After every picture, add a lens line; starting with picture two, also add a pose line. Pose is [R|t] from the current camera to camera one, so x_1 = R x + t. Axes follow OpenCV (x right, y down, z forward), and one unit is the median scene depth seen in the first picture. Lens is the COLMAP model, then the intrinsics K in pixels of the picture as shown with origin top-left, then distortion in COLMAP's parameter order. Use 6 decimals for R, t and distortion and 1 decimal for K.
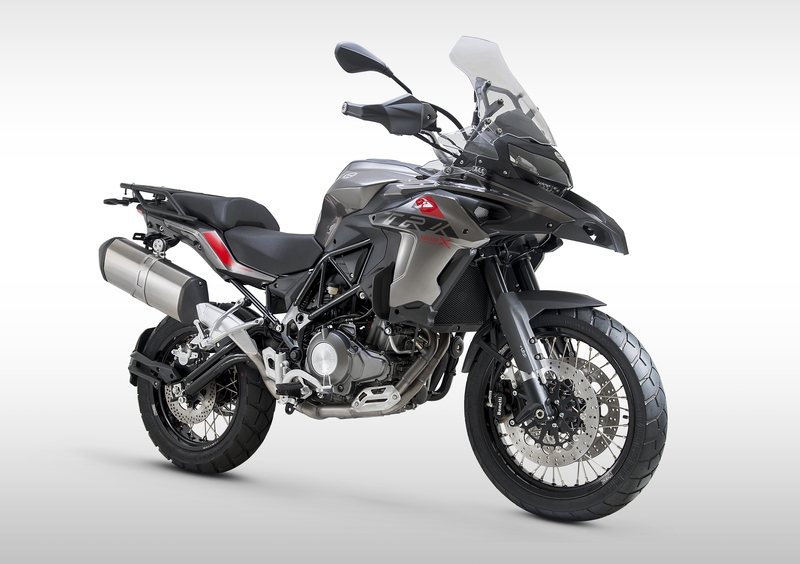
lens RADIAL K [[1221.9, 0, 393.0], [0, 1221.9, 277.1], [0, 0, 1]] dist [0.045950, 0.000000]
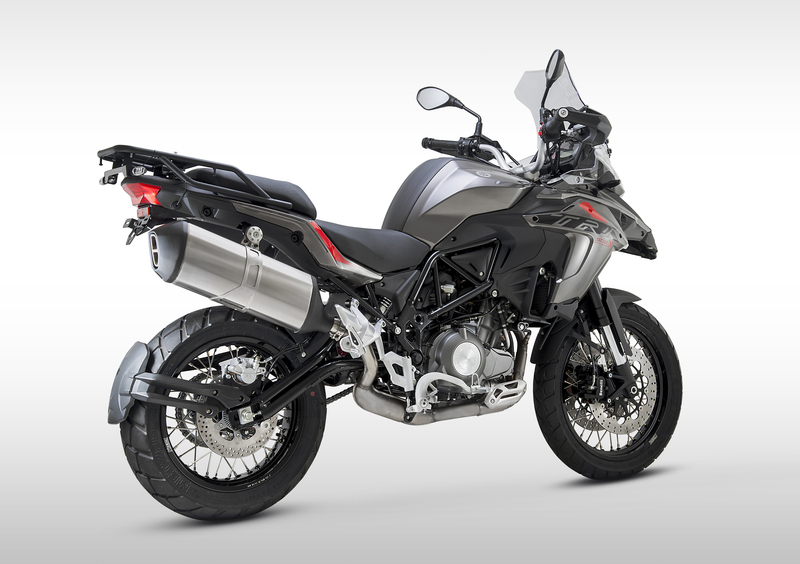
lens RADIAL K [[1221.9, 0, 400.3], [0, 1221.9, 285.4], [0, 0, 1]] dist [0.045950, 0.000000]
pose [[0.421683, 0.000402, 0.906743, -0.986498], [0.001289, 0.999999, -0.001043, 0.009198], [-0.906742, 0.001608, 0.421682, 0.649324]]
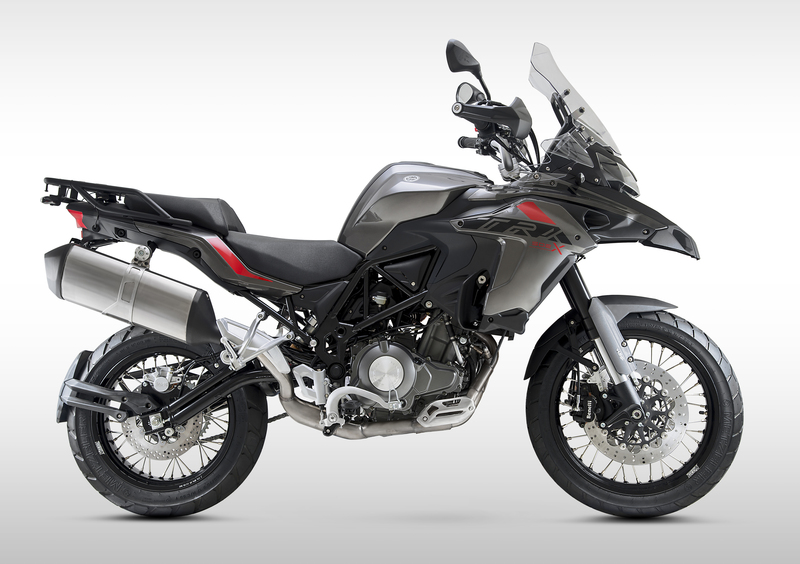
lens RADIAL K [[1335.6, 0, 399.4], [0, 1335.6, 282.5], [0, 0, 1]] dist [0.154613, 0.000000]
pose [[0.860615, -0.012698, 0.509097, -0.581425], [0.015752, 0.999875, -0.001688, -0.000799], [-0.509012, 0.009472, 0.860707, 0.113919]]
